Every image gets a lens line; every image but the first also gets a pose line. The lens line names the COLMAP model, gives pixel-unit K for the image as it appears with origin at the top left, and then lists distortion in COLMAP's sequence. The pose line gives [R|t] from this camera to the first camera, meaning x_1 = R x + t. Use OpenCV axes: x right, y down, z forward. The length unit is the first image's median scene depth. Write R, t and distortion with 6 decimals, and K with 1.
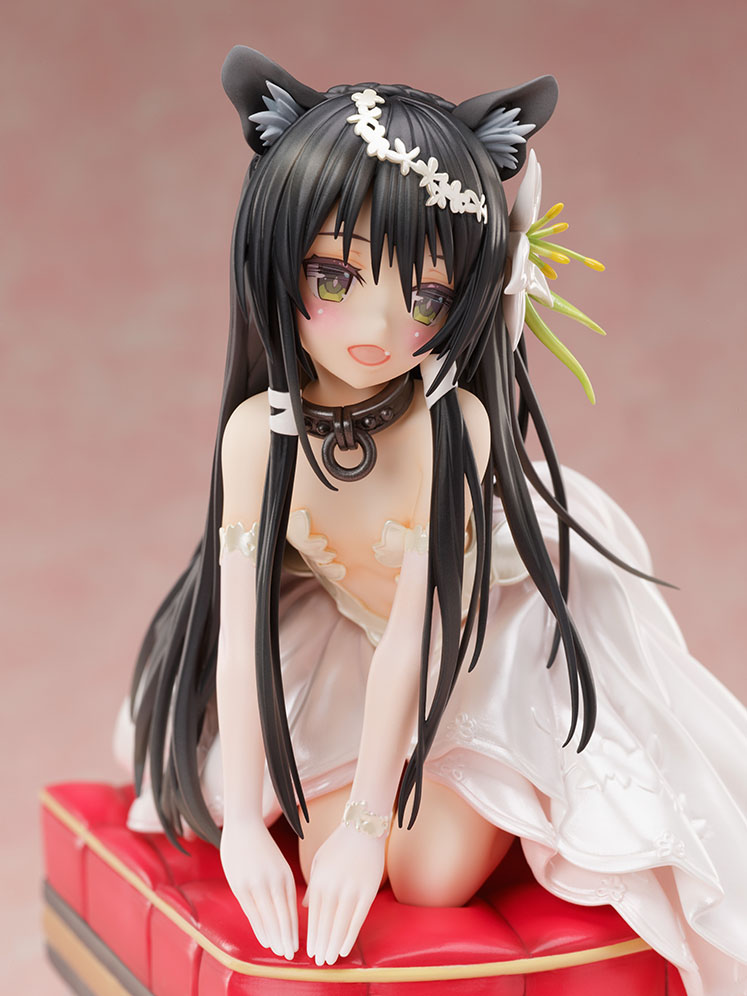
lens RADIAL K [[2924.8, 0, 375.8], [0, 2924.8, 499.9], [0, 0, 1]] dist [0.046107, 0.000000]
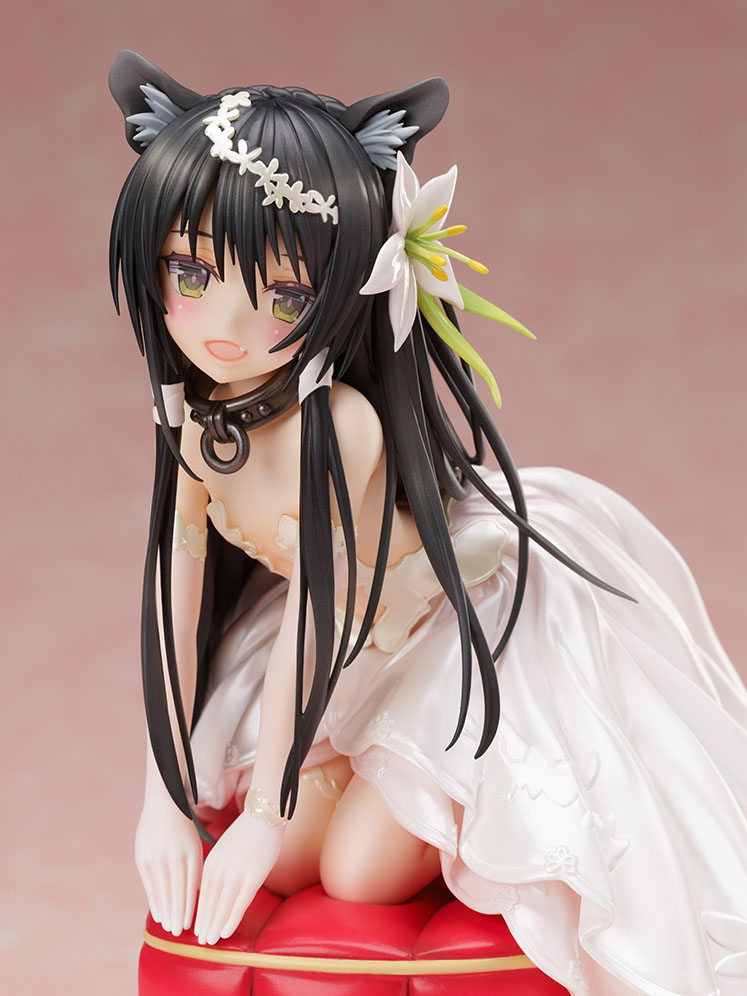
lens RADIAL K [[2924.8, 0, 367.6], [0, 2924.8, 471.6], [0, 0, 1]] dist [0.046107, 0.000000]
pose [[0.934536, 0.043703, -0.353175, 0.400311], [-0.047599, 0.998864, -0.002349, -0.007046], [0.352671, 0.019006, 0.935555, 0.058927]]
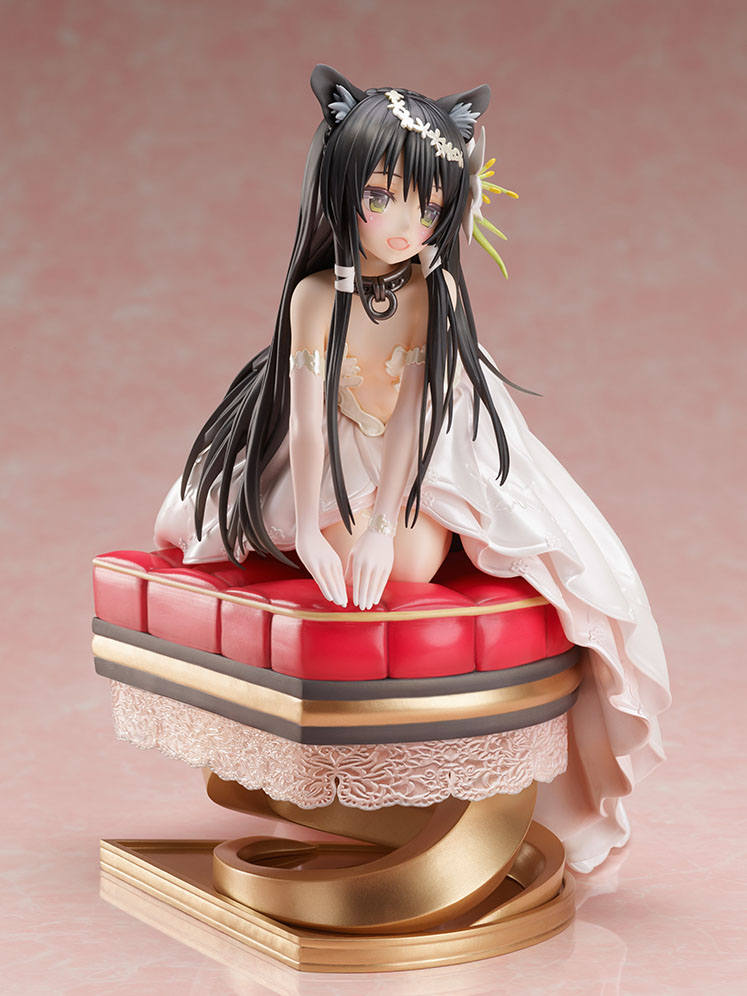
lens RADIAL K [[2924.8, 0, 376.7], [0, 2924.8, 499.4], [0, 0, 1]] dist [0.046107, 0.000000]
pose [[0.975422, -0.022212, 0.219222, -0.388666], [0.027257, 0.999428, -0.020018, 0.132586], [-0.218652, 0.025501, 0.975470, -0.661746]]
